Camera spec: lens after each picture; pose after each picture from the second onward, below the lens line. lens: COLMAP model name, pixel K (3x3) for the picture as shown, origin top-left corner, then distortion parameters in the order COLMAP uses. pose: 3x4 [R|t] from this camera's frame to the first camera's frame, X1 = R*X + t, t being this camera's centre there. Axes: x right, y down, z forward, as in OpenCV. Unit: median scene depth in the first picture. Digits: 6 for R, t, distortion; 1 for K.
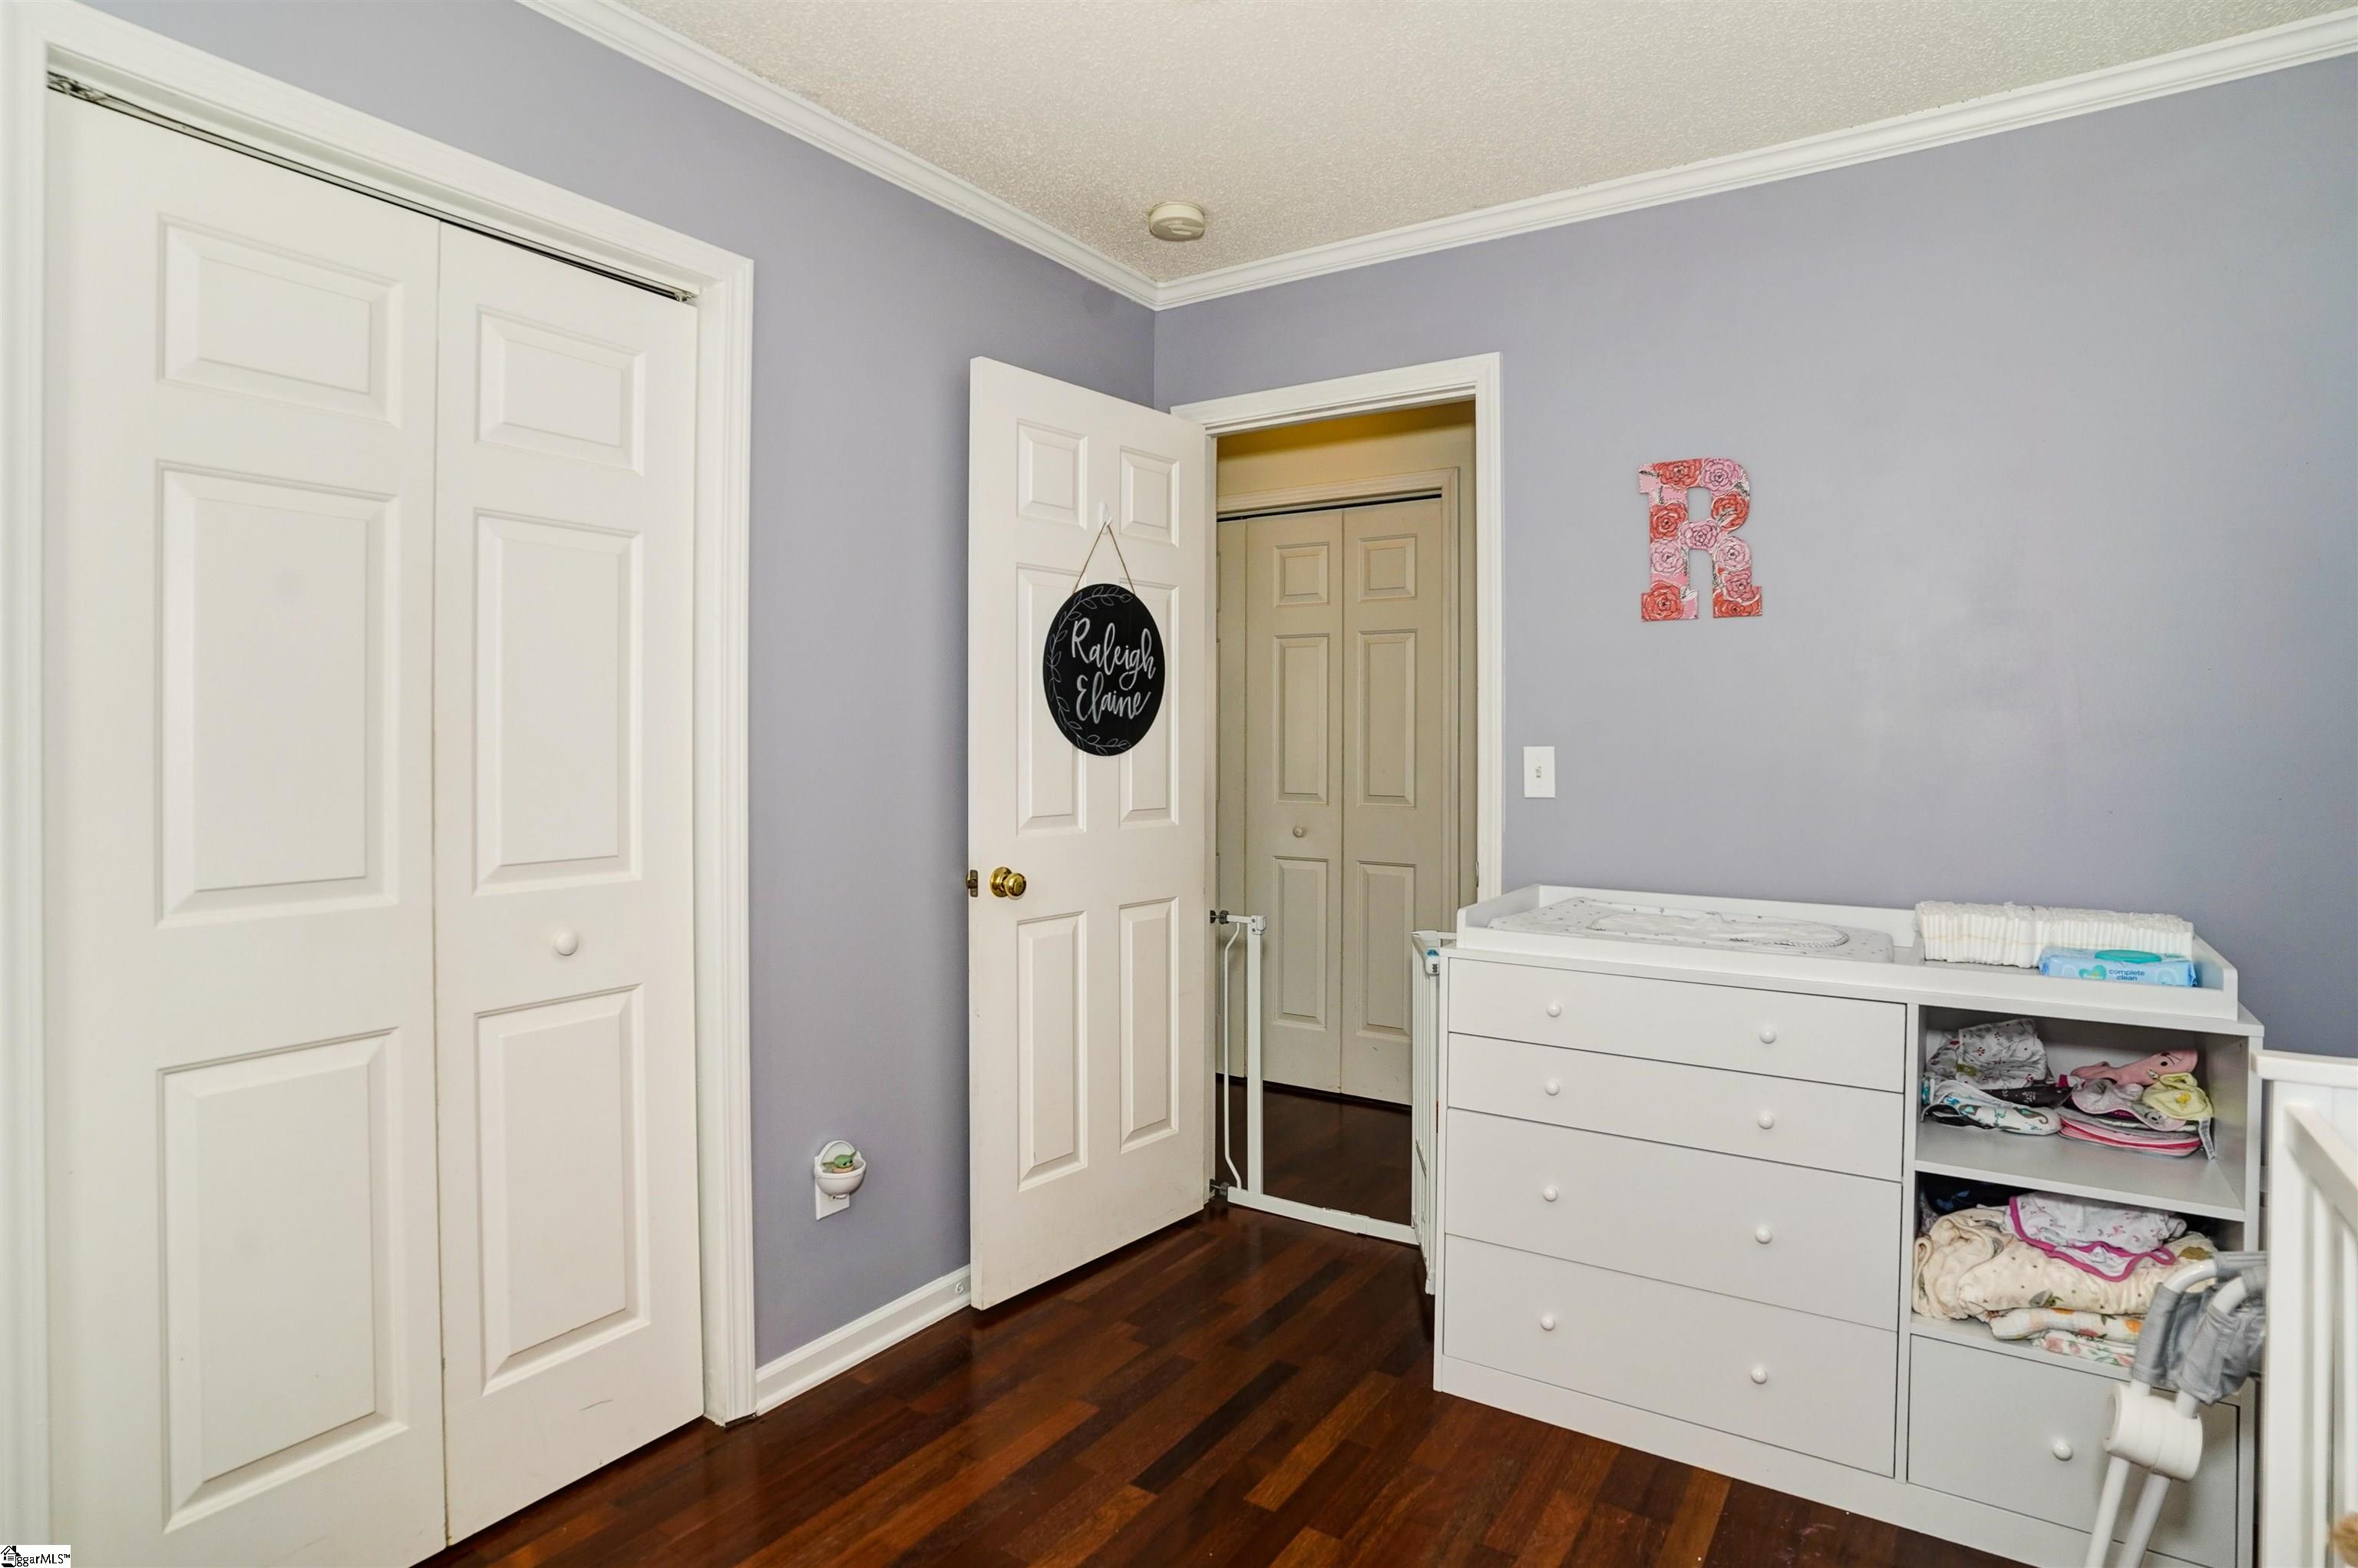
lens RADIAL K [[1256.1, 0, 1183.7], [0, 1256.1, 761.2], [0, 0, 1]] dist [-0.025693, 0.000822]
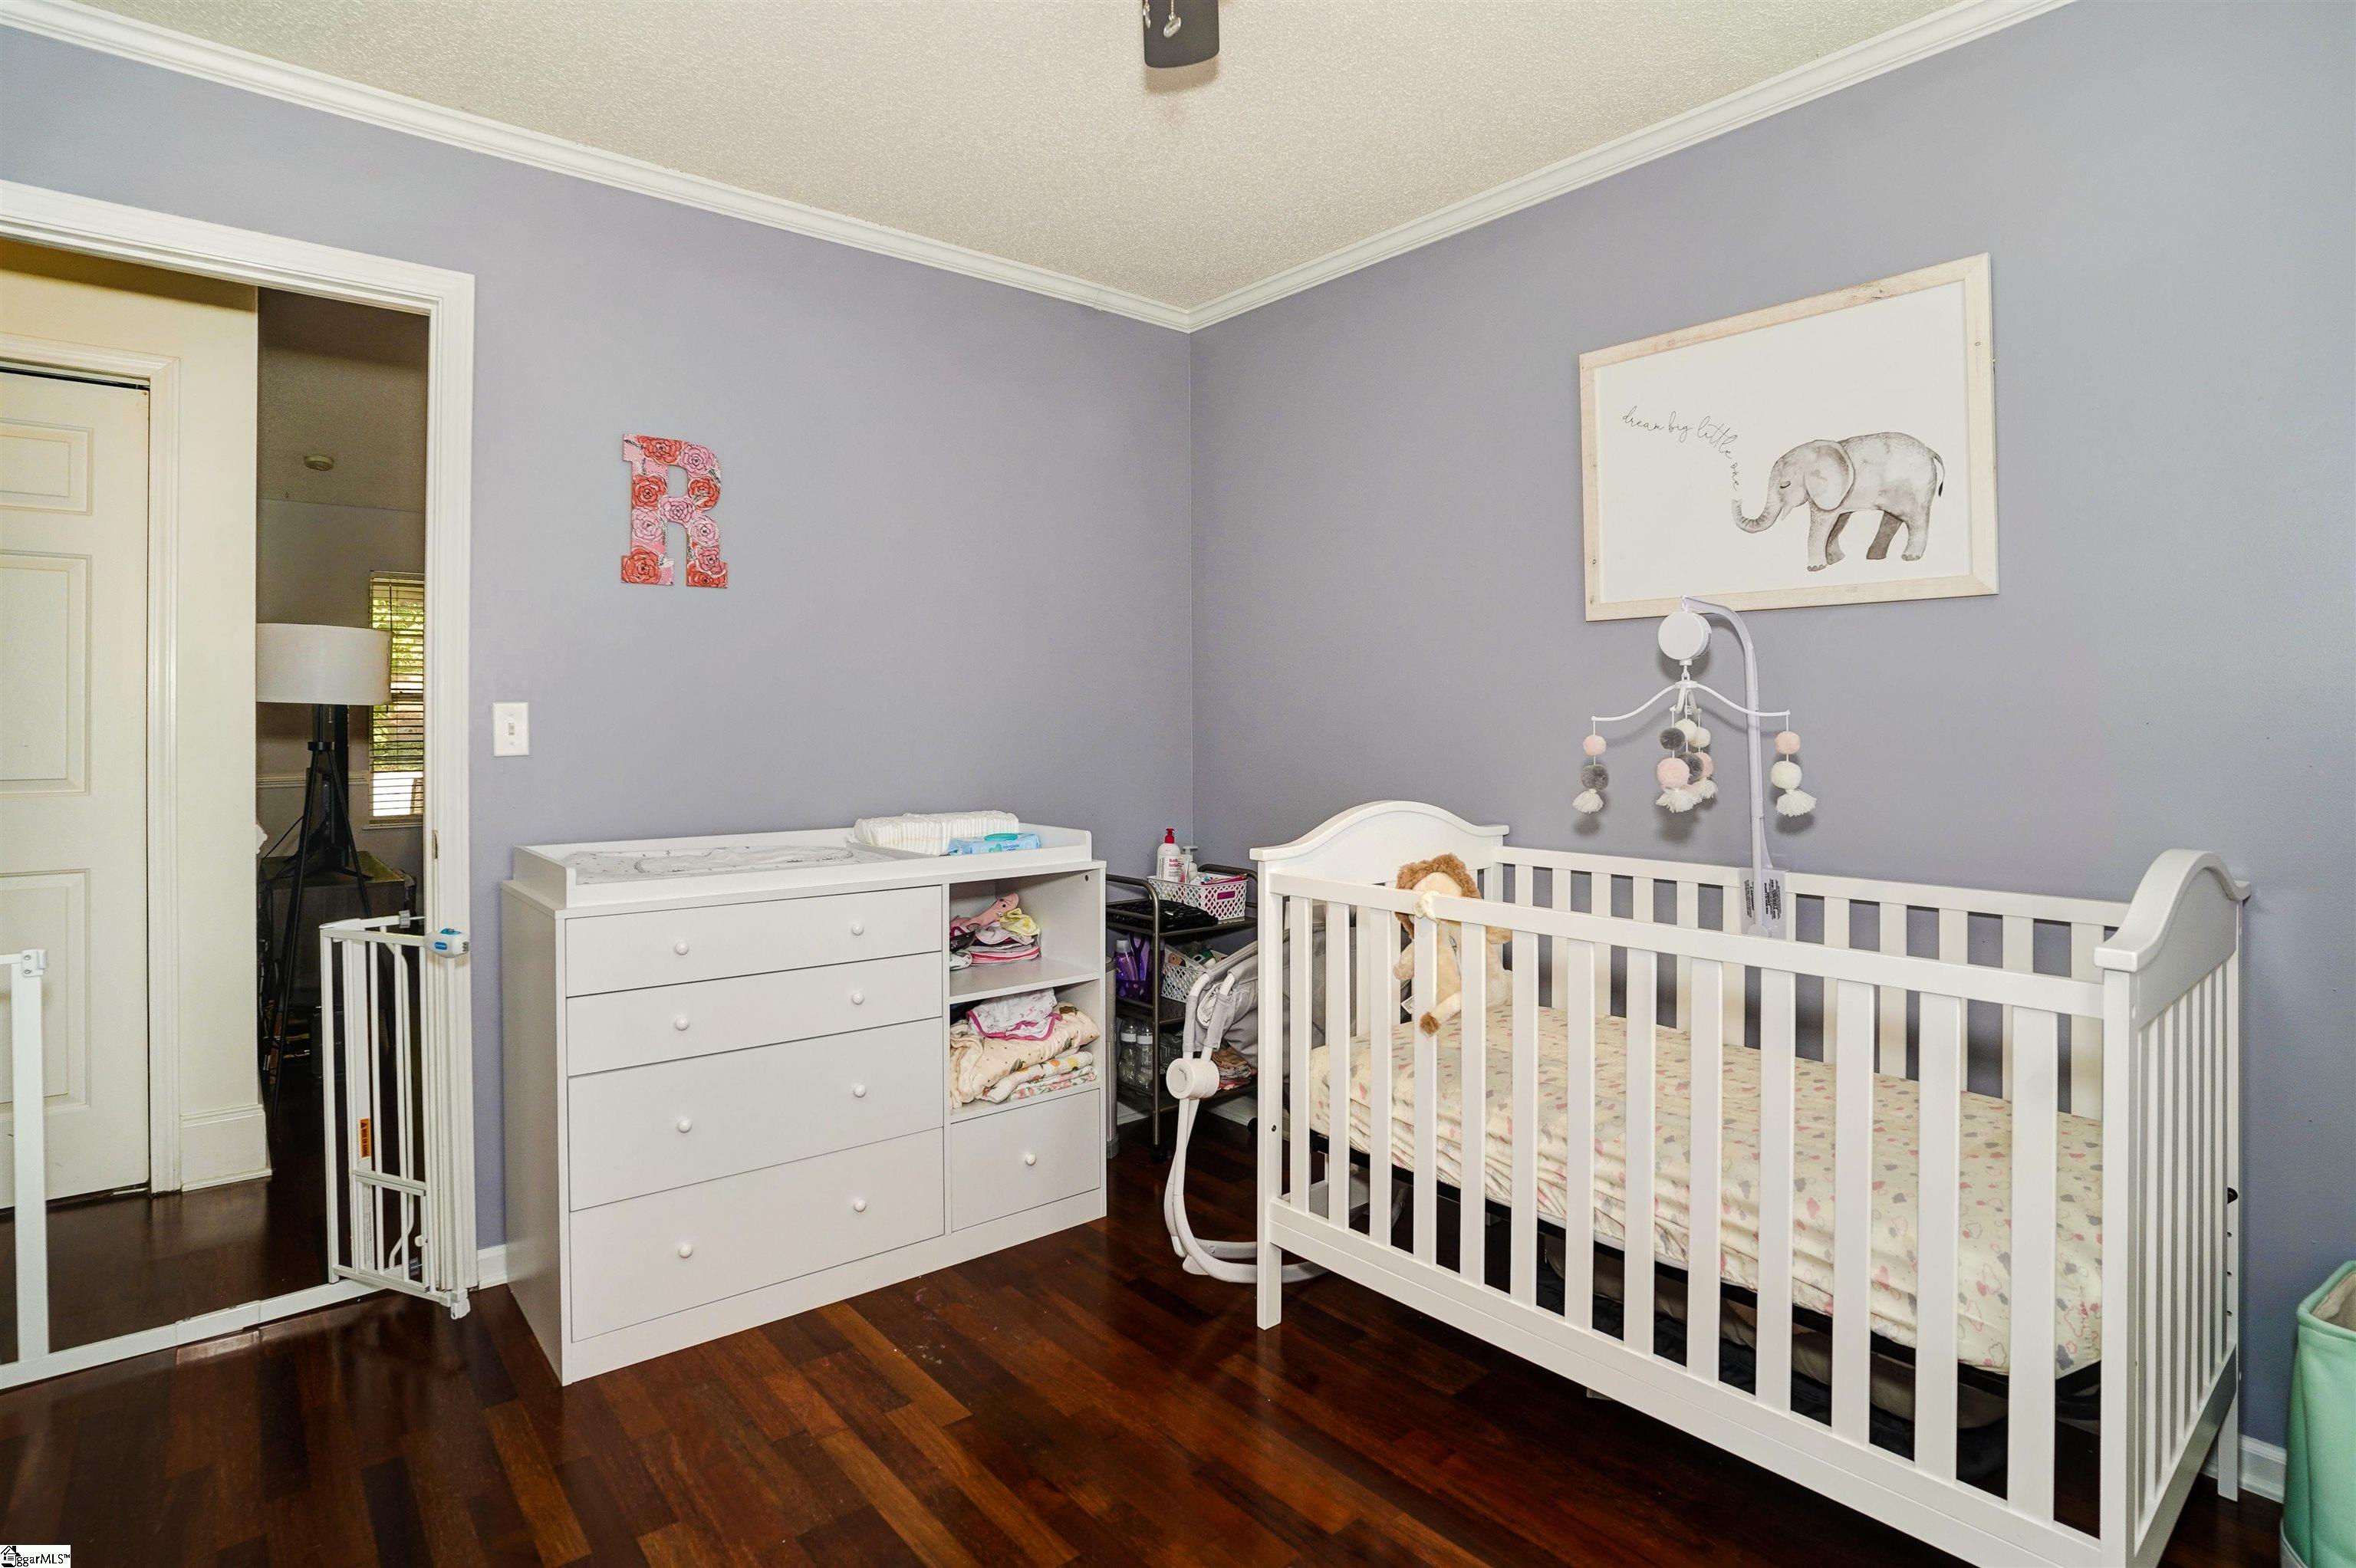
lens RADIAL K [[1268.5, 0, 1124.1], [0, 1268.5, 728.7], [0, 0, 1]] dist [-0.001145, 0.002113]
pose [[0.324171, -0.010905, 0.945936, -0.527236], [0.022259, 0.999745, 0.003897, 0.016858], [-0.945737, 0.019792, 0.324331, 0.271230]]
